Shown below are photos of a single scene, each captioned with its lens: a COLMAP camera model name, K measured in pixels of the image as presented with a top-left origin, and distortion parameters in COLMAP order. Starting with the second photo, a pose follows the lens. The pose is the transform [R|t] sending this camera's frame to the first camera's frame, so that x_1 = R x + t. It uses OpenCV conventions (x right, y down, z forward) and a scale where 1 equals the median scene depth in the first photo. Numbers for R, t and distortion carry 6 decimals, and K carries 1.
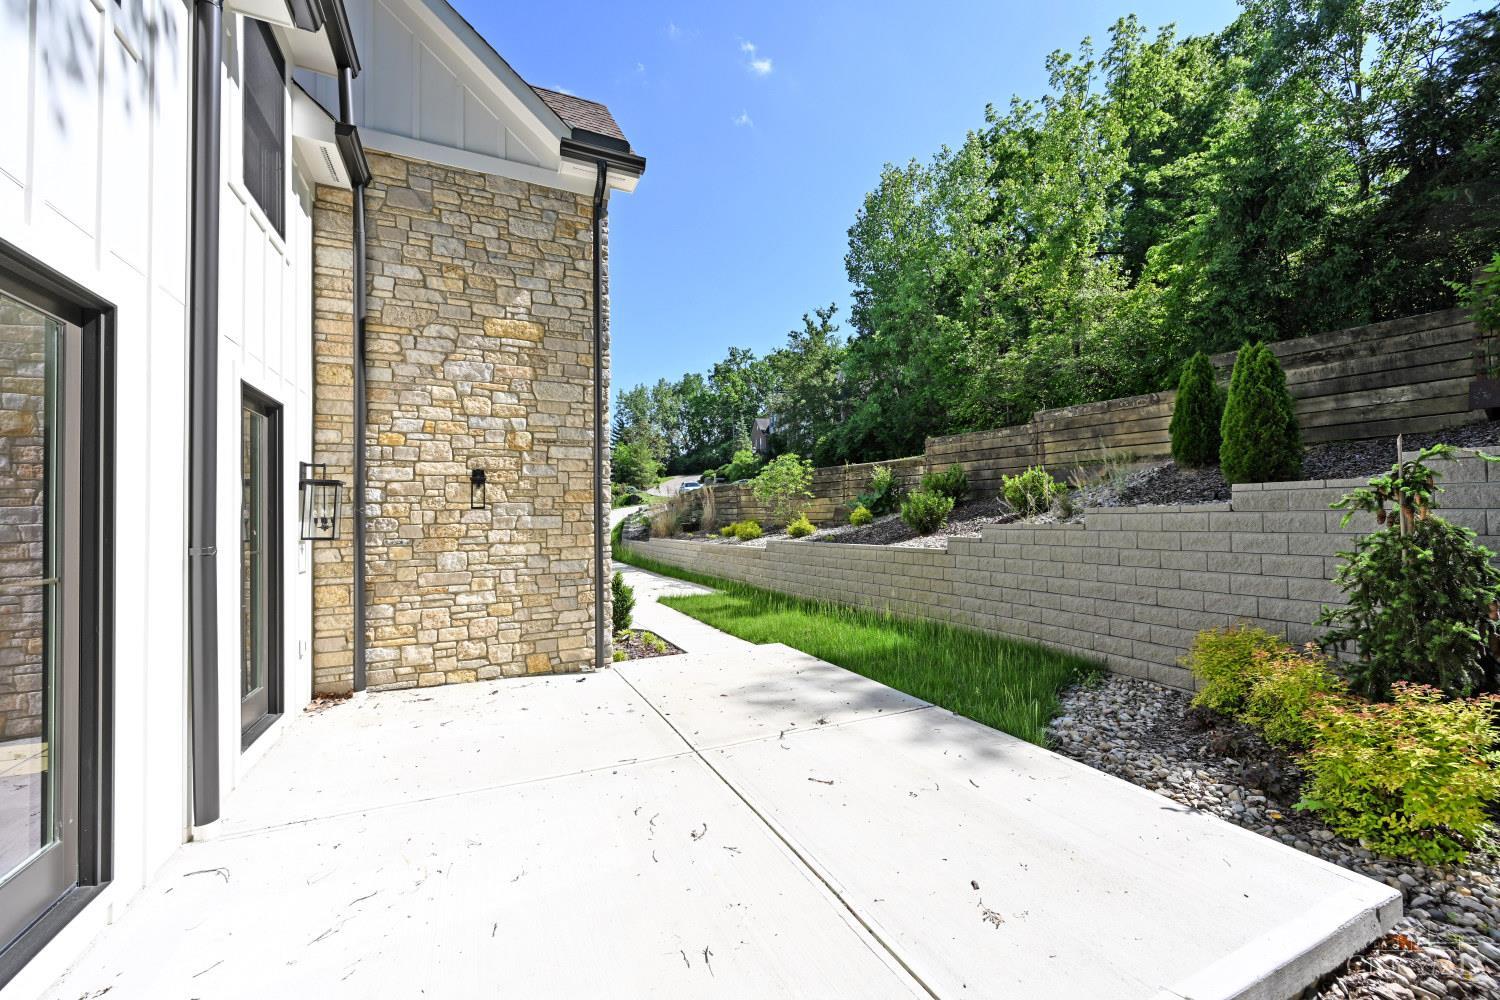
lens RADIAL K [[598.4, 0, 749.5], [0, 598.4, 507.5], [0, 0, 1]] dist [-0.003895, -0.000080]
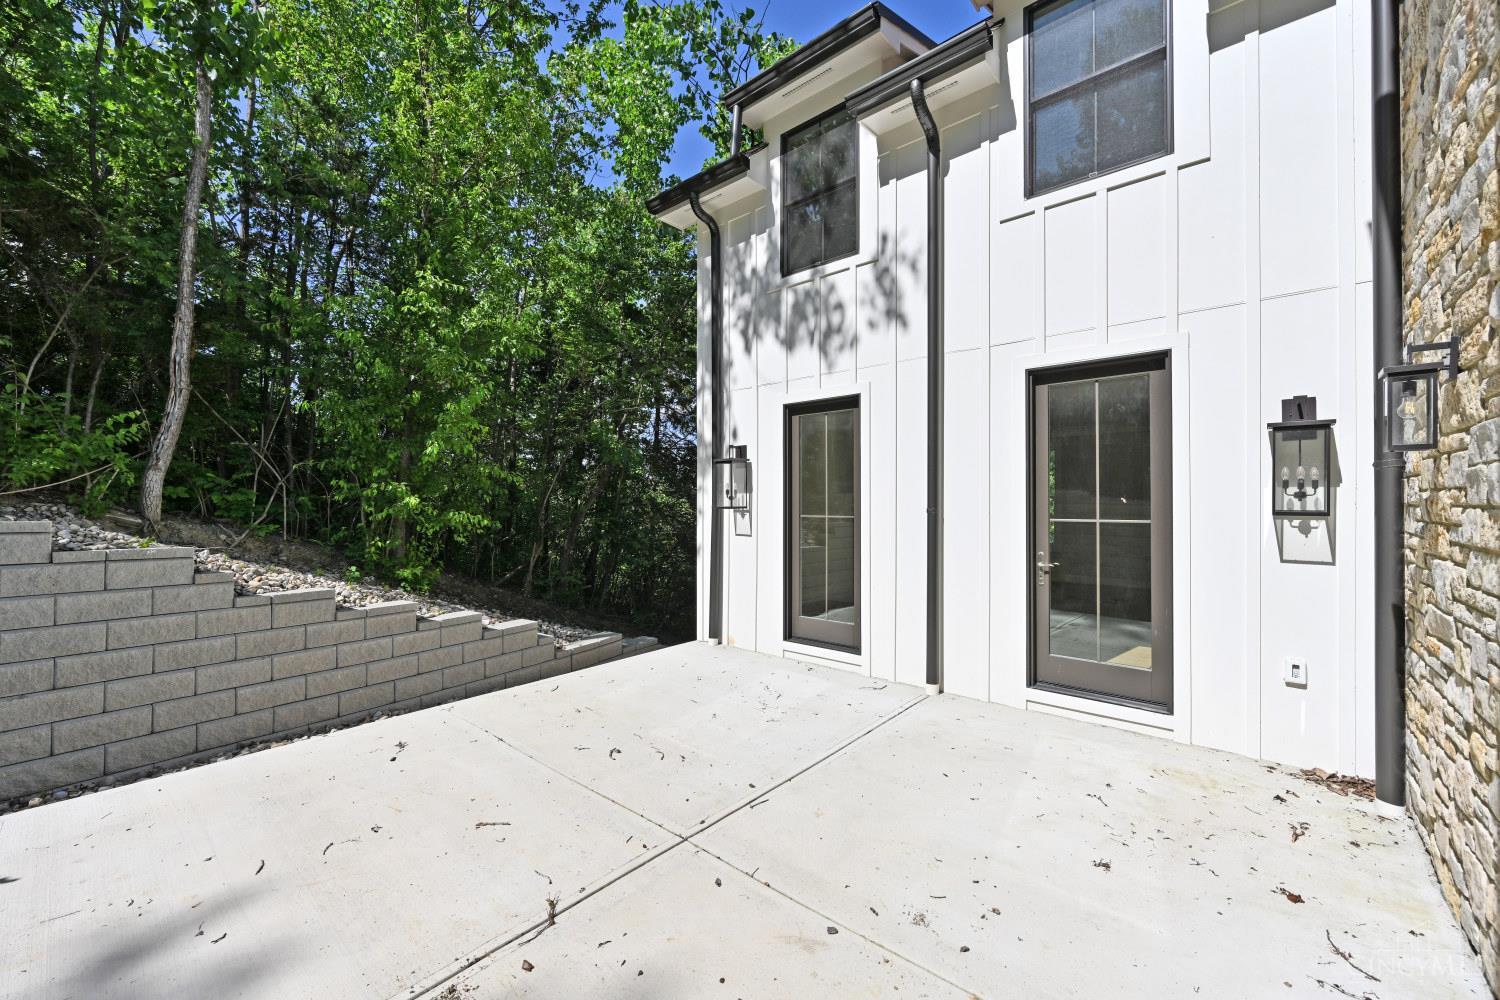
lens RADIAL K [[598.4, 0, 750.0], [0, 598.4, 500.9], [0, 0, 1]] dist [-0.003895, -0.000080]
pose [[-0.915796, 0.012414, -0.401453, 0.118095], [0.020038, 0.999690, -0.014796, 0.049029], [0.401144, -0.021595, -0.915760, 1.805647]]
